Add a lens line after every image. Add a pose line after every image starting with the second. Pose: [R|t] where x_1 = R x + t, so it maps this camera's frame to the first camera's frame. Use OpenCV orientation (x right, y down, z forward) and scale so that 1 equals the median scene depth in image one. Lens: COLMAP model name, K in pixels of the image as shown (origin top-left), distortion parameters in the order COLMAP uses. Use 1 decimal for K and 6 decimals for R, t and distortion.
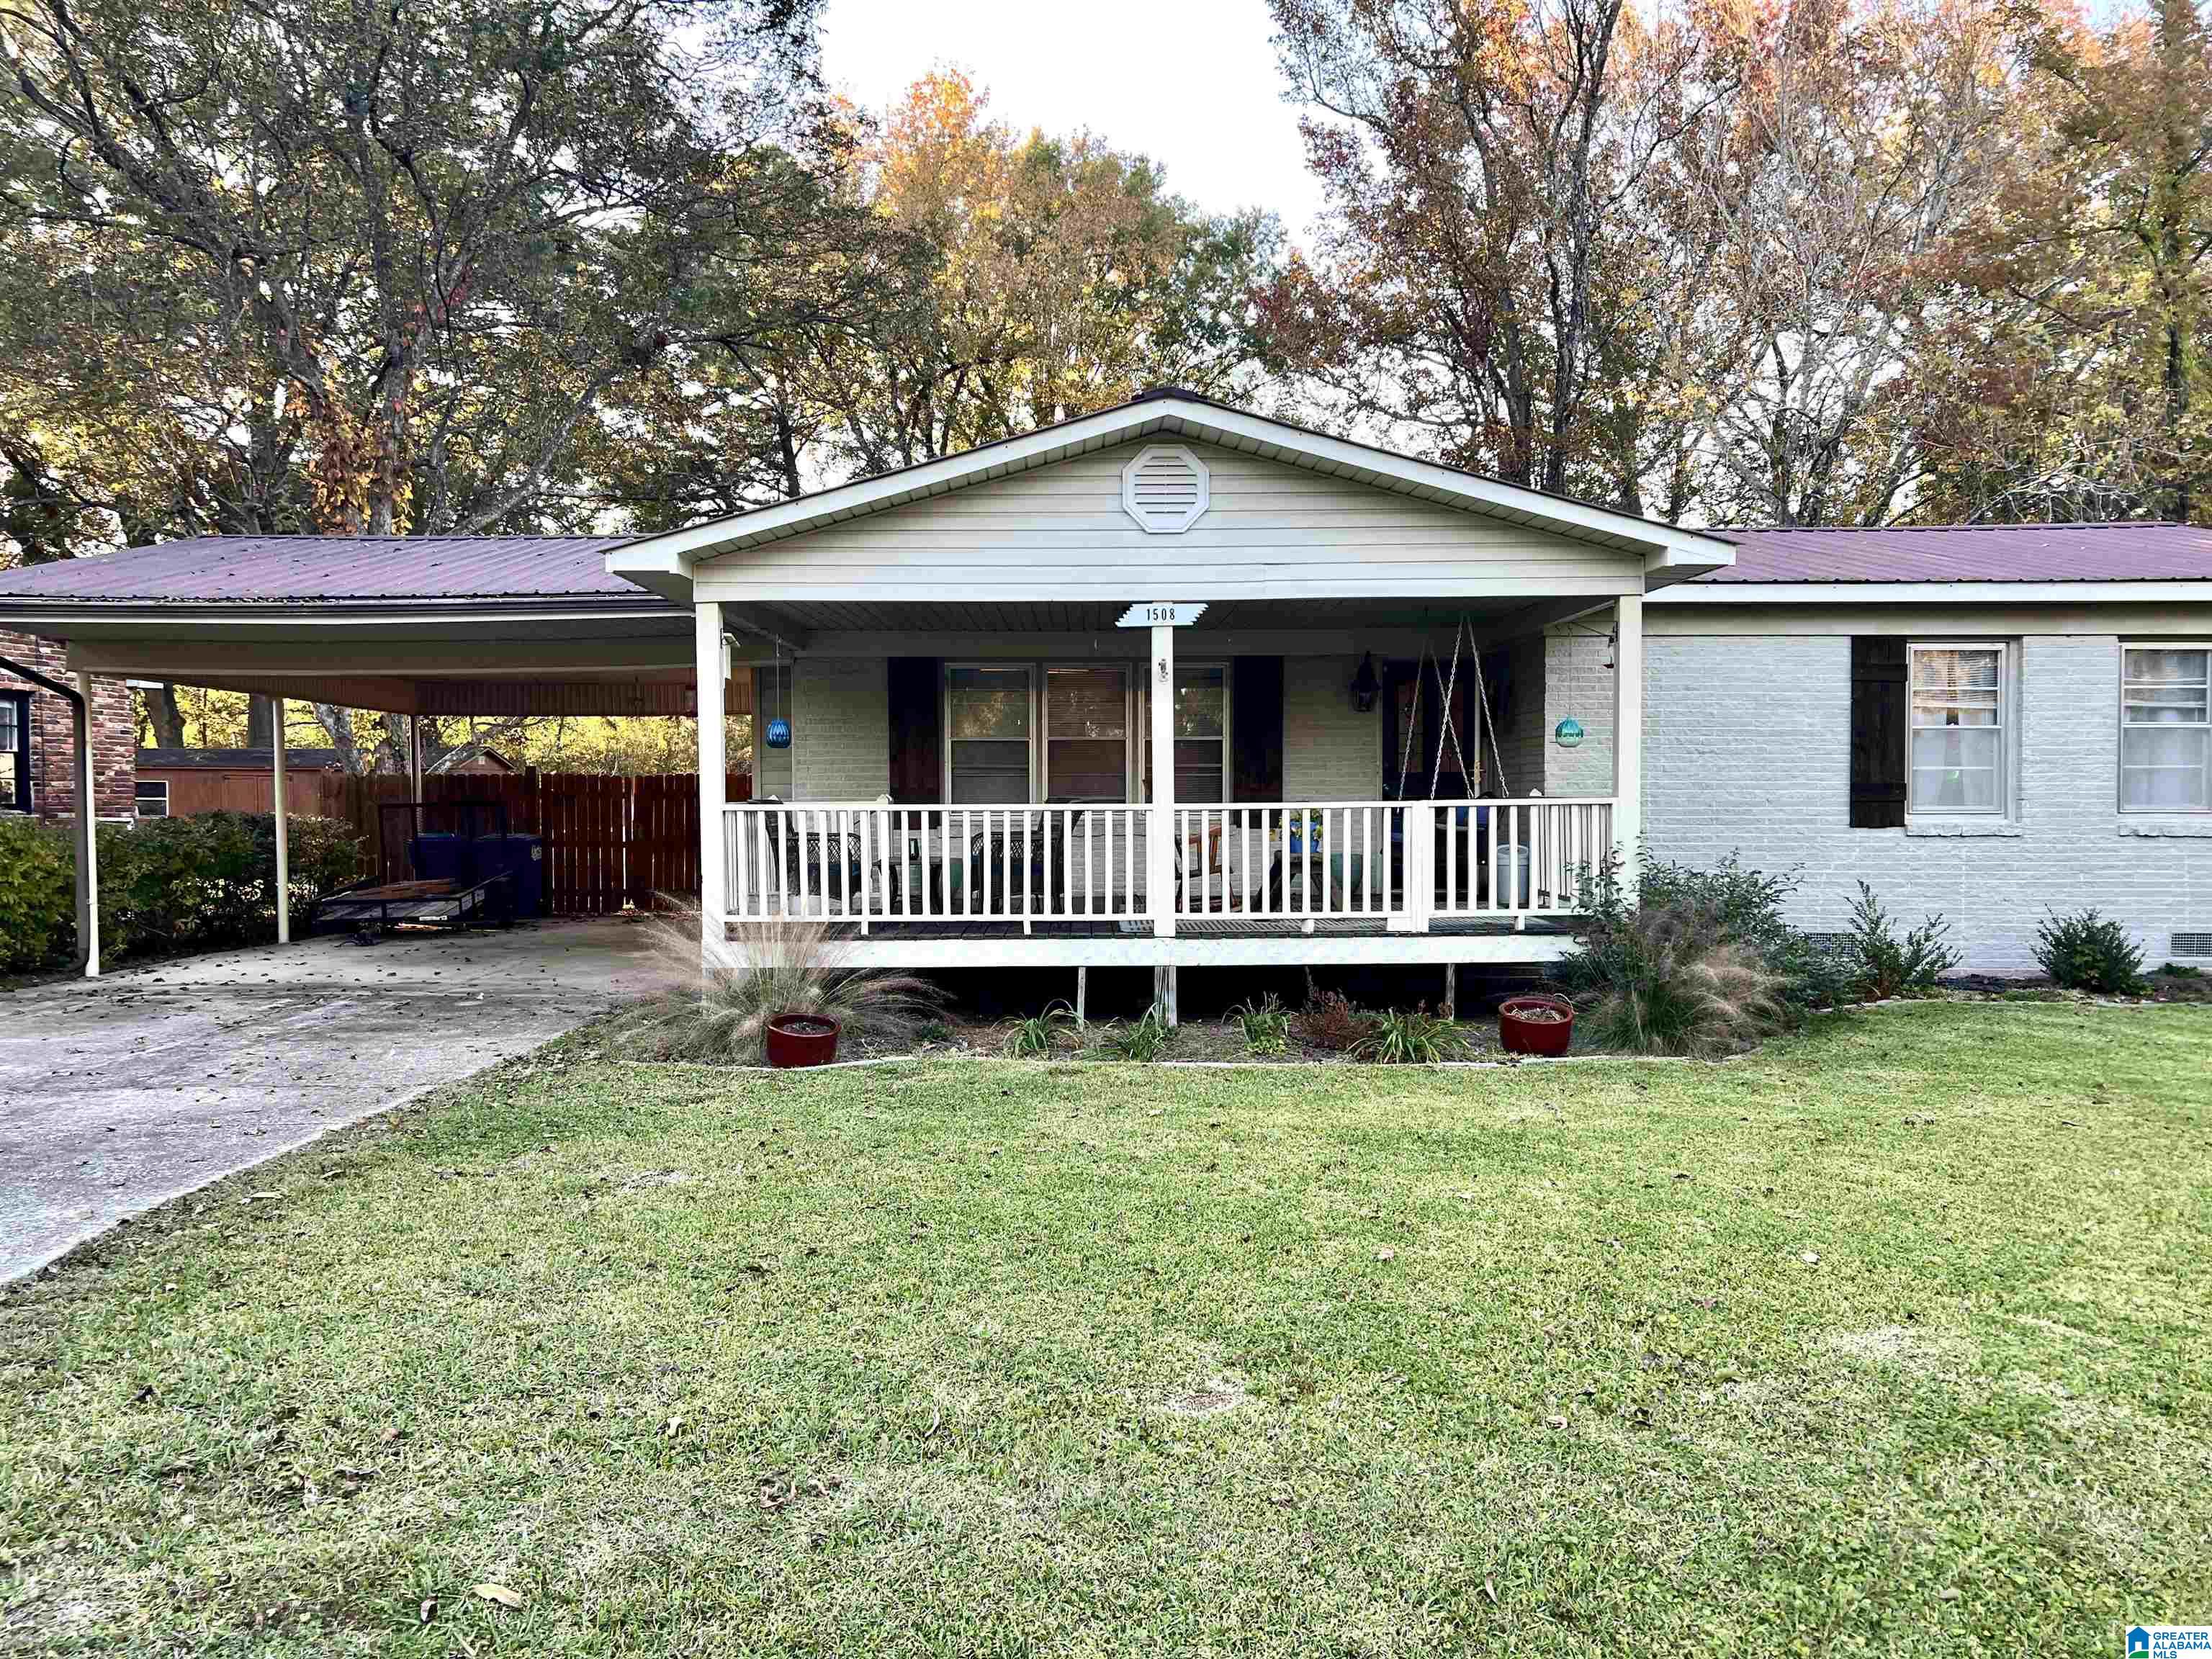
lens RADIAL K [[1644.4, 0, 1106.0], [0, 1644.4, 829.5], [0, 0, 1]] dist [0.006303, 0.001608]
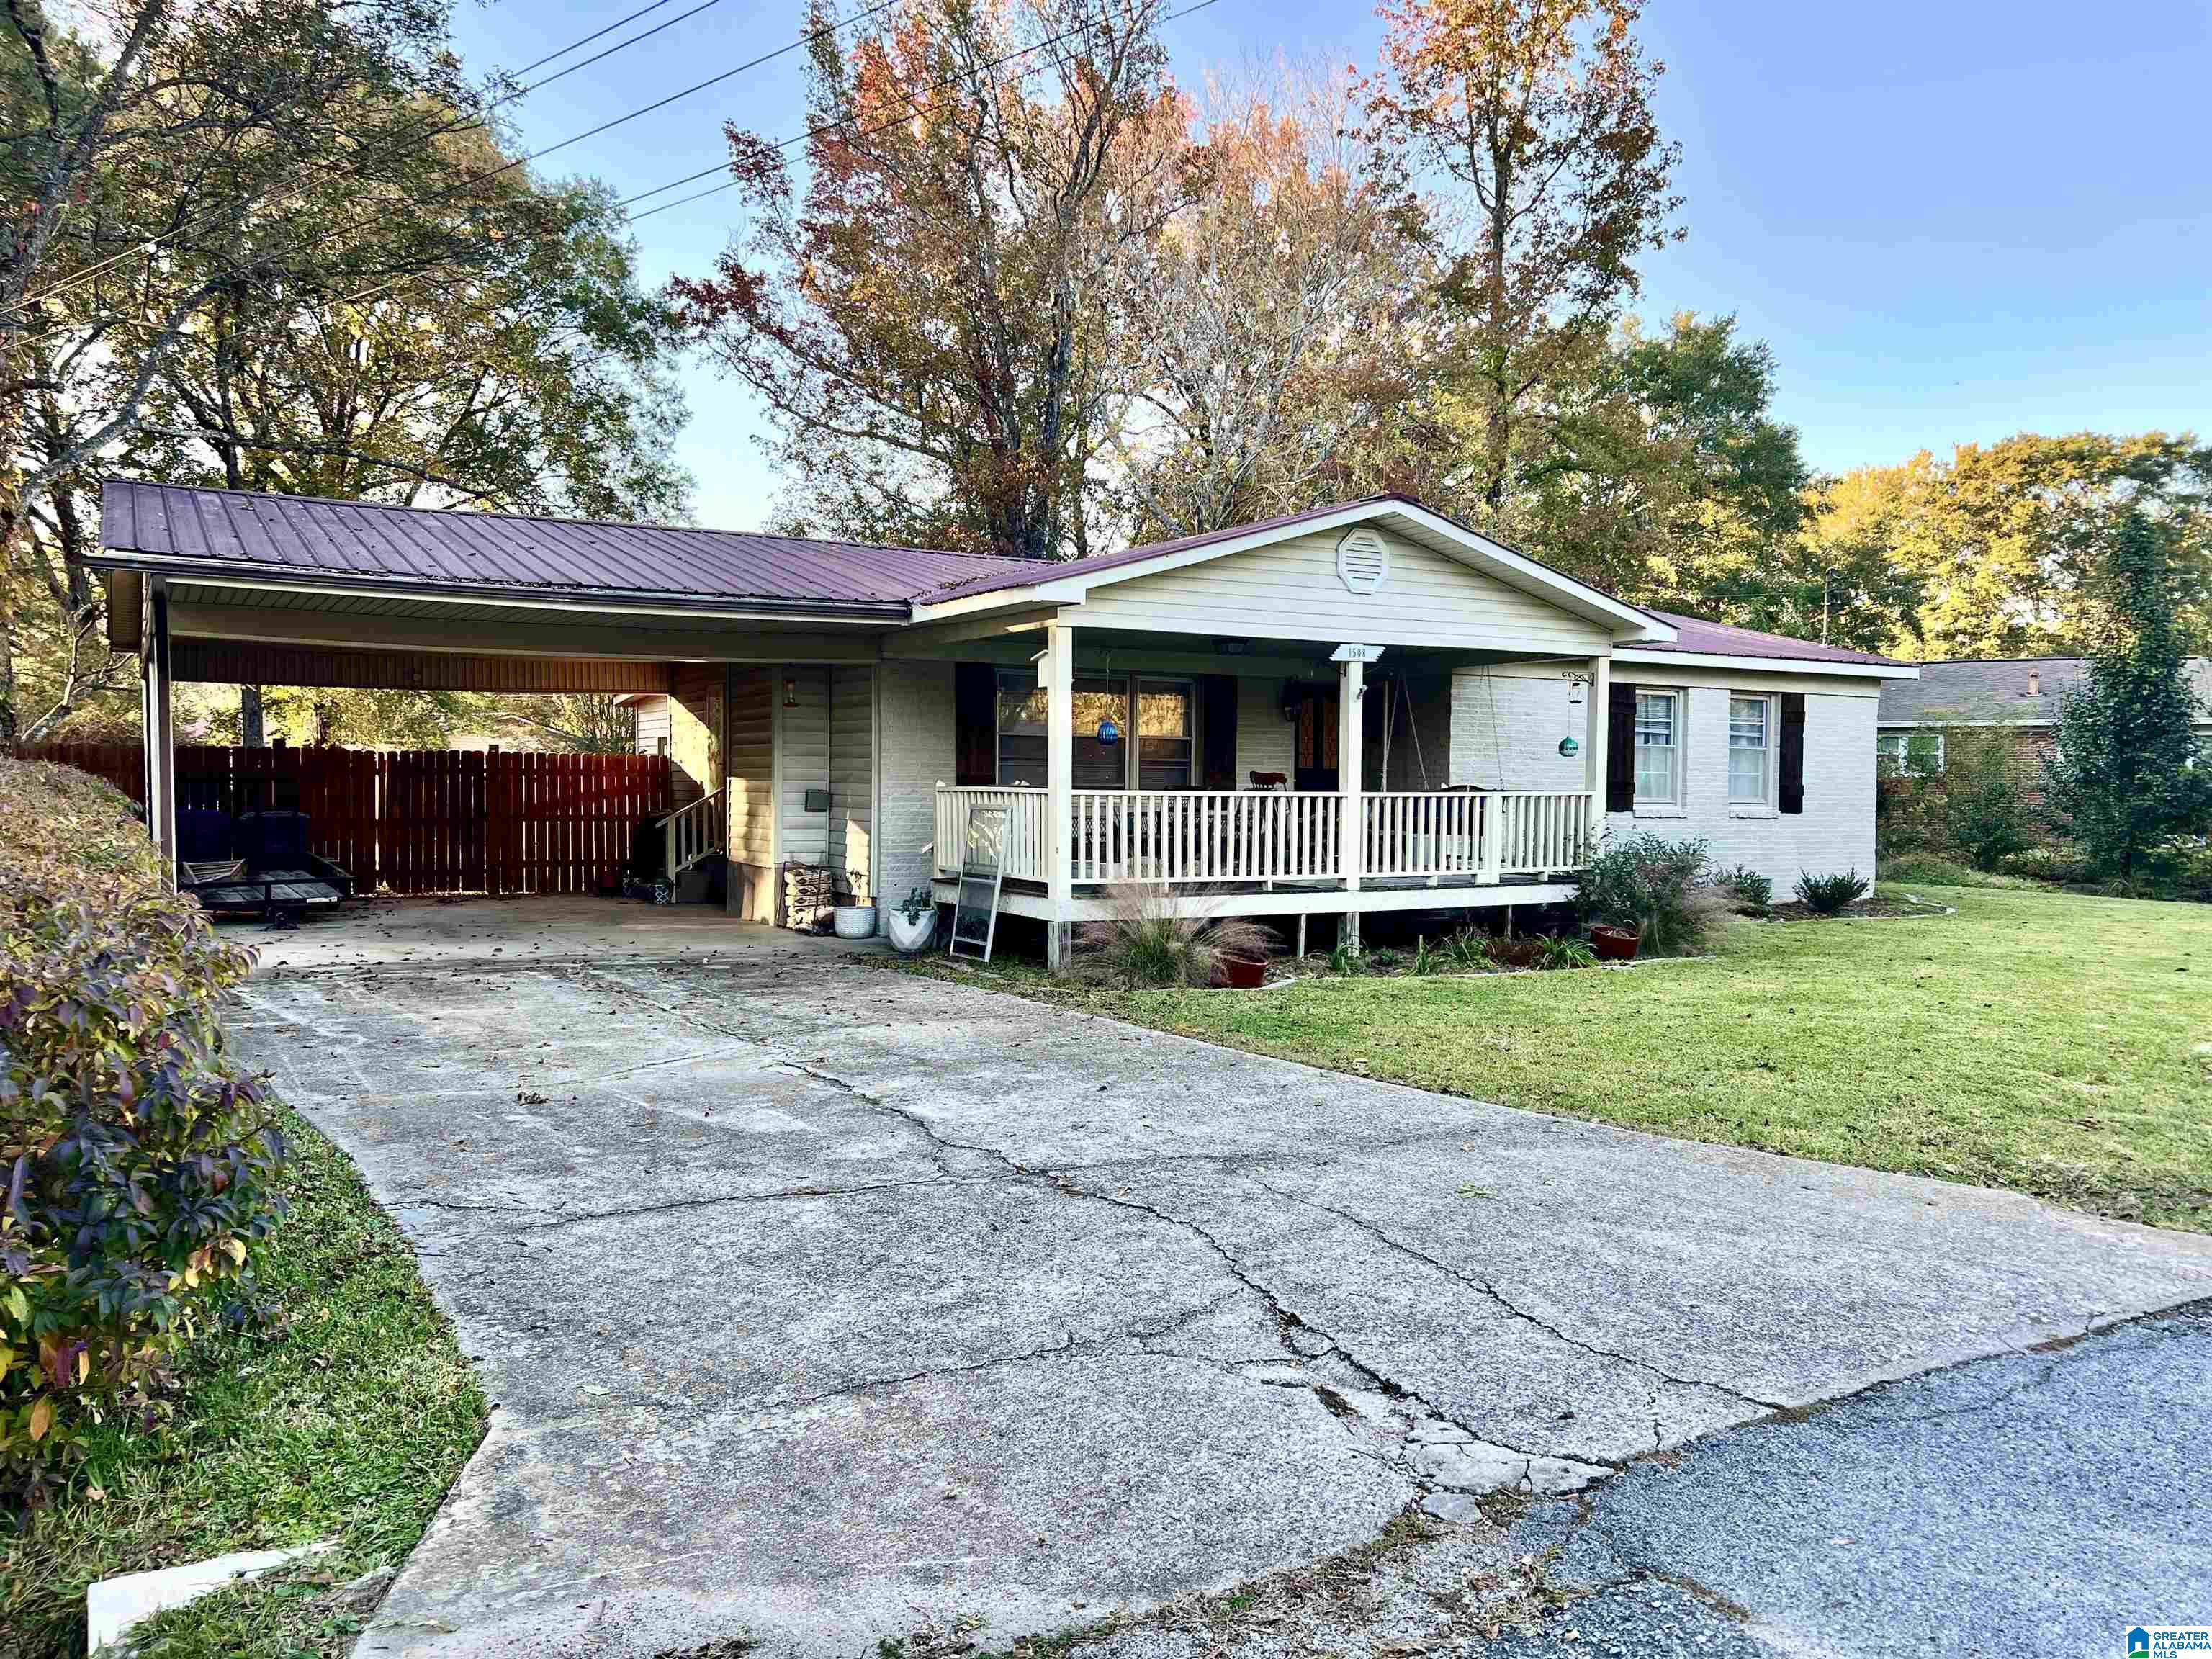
lens RADIAL K [[1644.4, 0, 1106.0], [0, 1644.4, 829.5], [0, 0, 1]] dist [0.006303, 0.001608]
pose [[0.869052, -0.001331, 0.494718, -0.811745], [-0.003696, 0.999951, 0.009183, 0.003322], [-0.494706, -0.009809, 0.869005, -0.078591]]
